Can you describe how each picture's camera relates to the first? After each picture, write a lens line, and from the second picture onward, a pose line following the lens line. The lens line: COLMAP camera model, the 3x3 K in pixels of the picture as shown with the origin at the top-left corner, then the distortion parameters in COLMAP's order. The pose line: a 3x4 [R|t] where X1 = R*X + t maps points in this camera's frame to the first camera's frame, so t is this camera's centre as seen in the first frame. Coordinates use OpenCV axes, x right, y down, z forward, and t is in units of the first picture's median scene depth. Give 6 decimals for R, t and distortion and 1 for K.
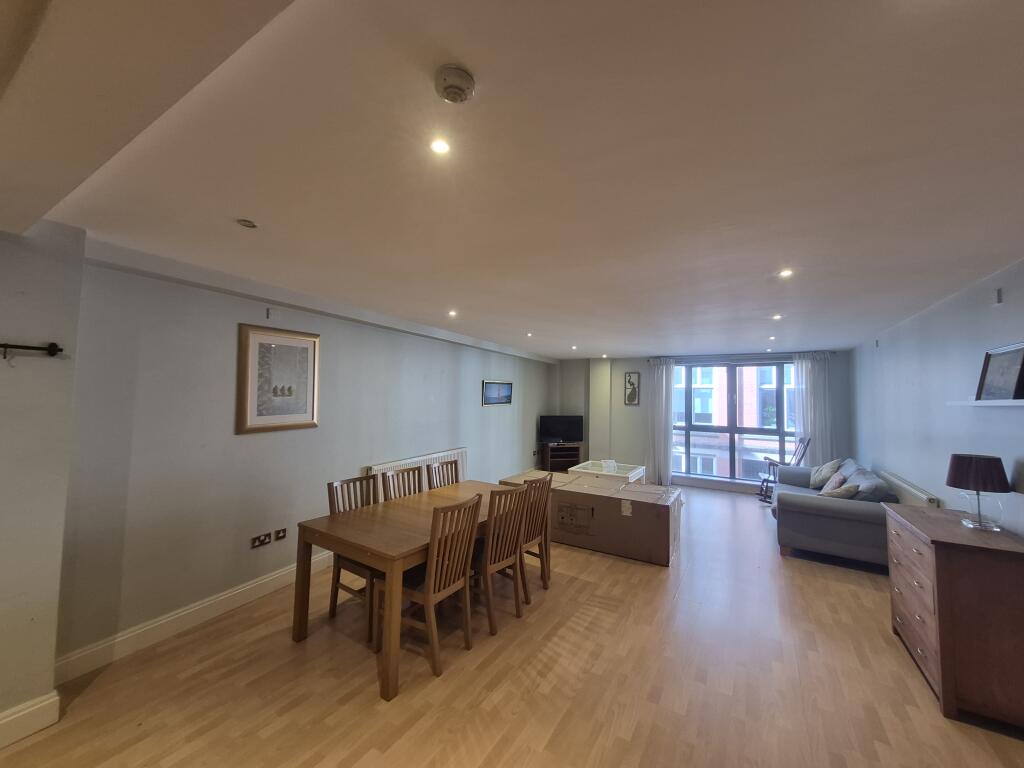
lens RADIAL K [[396.6, 0, 519.2], [0, 396.6, 380.9], [0, 0, 1]] dist [0.000232, -0.000039]
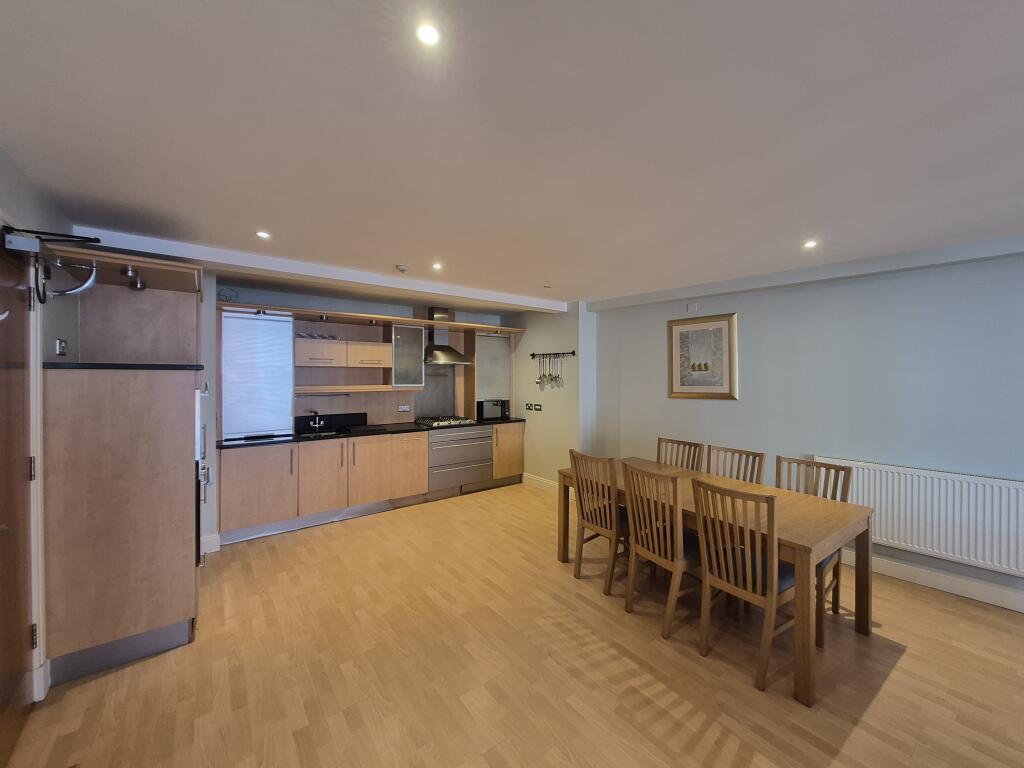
lens RADIAL K [[396.6, 0, 519.2], [0, 396.6, 380.9], [0, 0, 1]] dist [0.000232, -0.000039]
pose [[-0.355135, -0.001662, -0.934814, 0.770138], [0.024038, 0.999652, -0.010909, 0.069699], [0.934506, -0.026345, -0.354971, 0.919524]]
